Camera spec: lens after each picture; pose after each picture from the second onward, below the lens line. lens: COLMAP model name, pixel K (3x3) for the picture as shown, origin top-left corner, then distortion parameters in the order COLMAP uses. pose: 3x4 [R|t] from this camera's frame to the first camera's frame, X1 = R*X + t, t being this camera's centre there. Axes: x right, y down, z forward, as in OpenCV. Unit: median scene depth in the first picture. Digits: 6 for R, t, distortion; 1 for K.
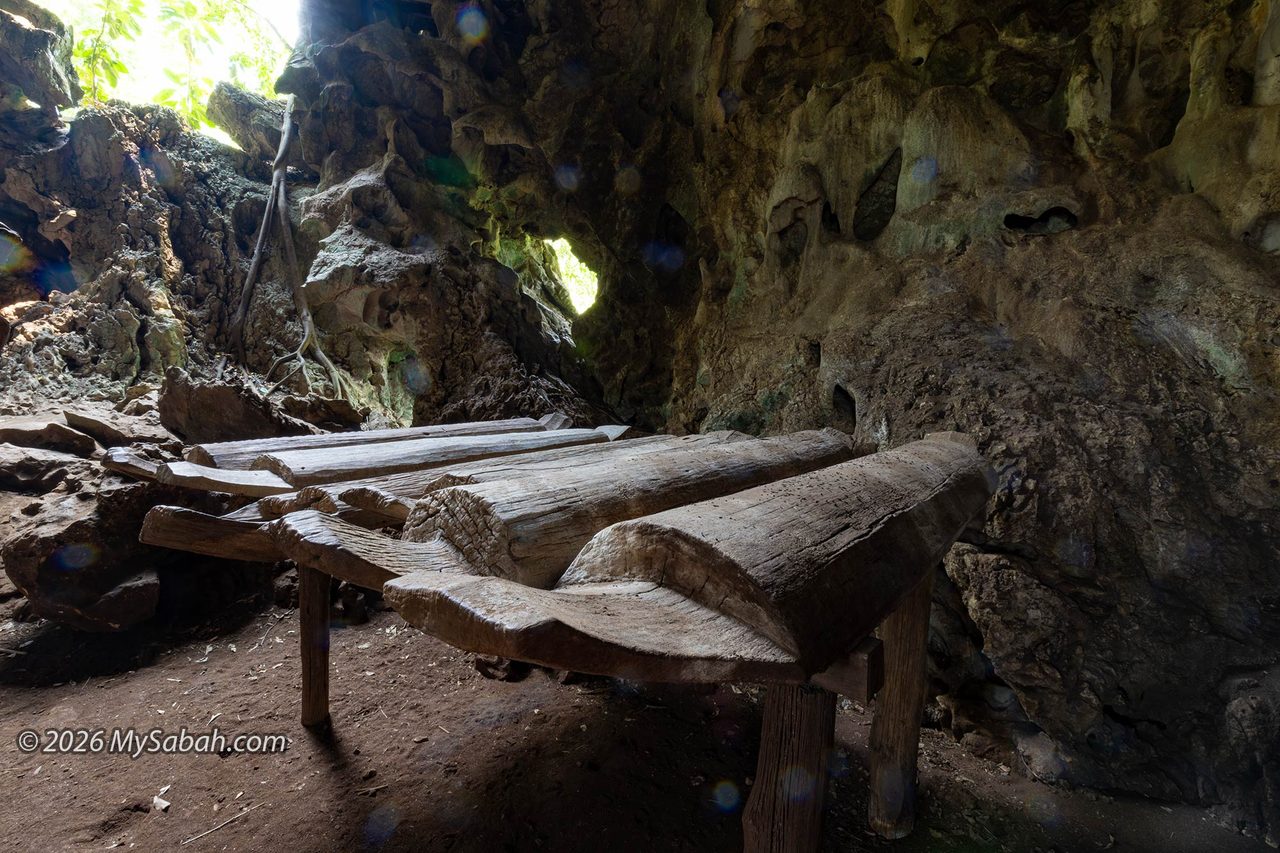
lens RADIAL K [[567.8, 0, 640.0], [0, 567.8, 426.5], [0, 0, 1]] dist [-0.003386, -0.000512]
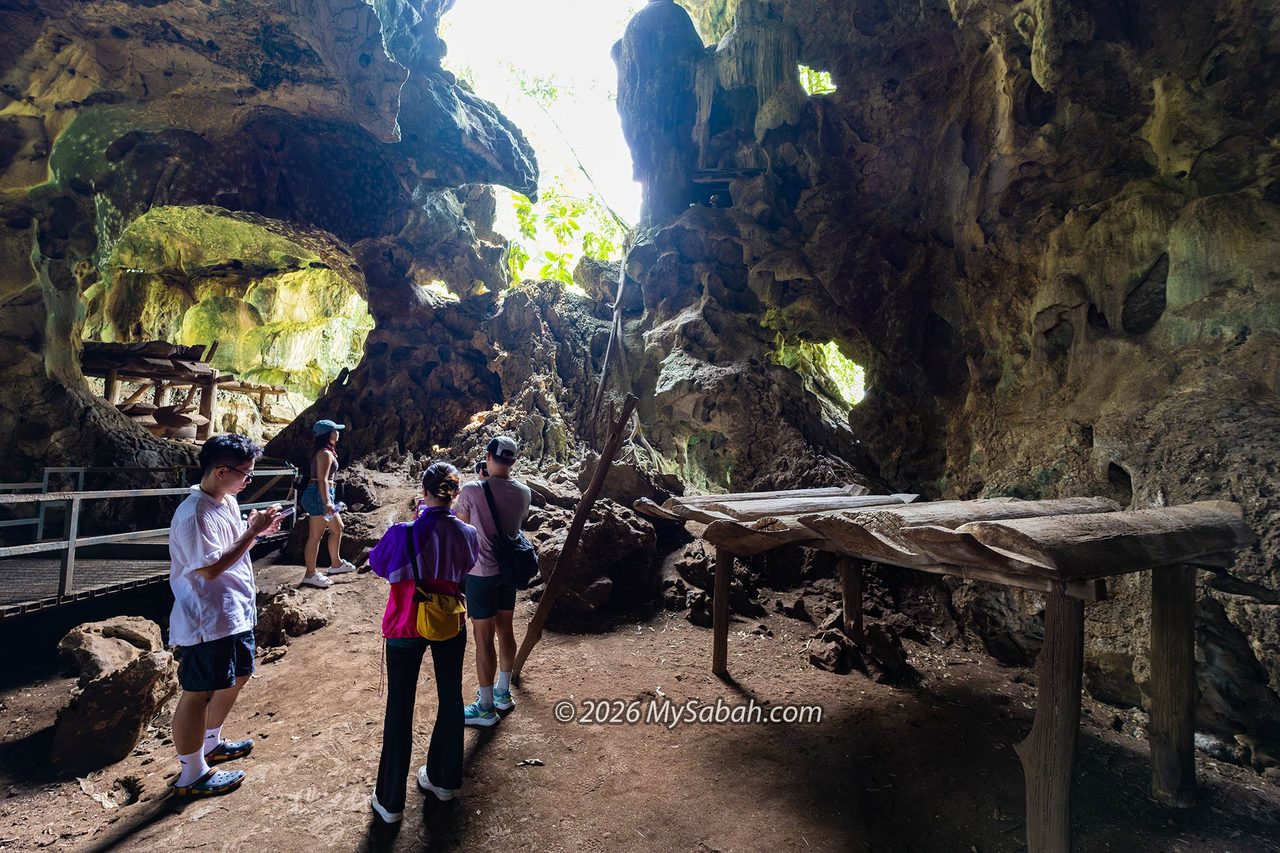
lens RADIAL K [[567.8, 0, 640.0], [0, 567.8, 426.5], [0, 0, 1]] dist [-0.003386, -0.000512]
pose [[0.921401, -0.029028, -0.387528, -0.071075], [-0.022881, 0.991424, -0.128666, 0.019473], [0.387939, 0.127420, 0.912835, -0.340370]]
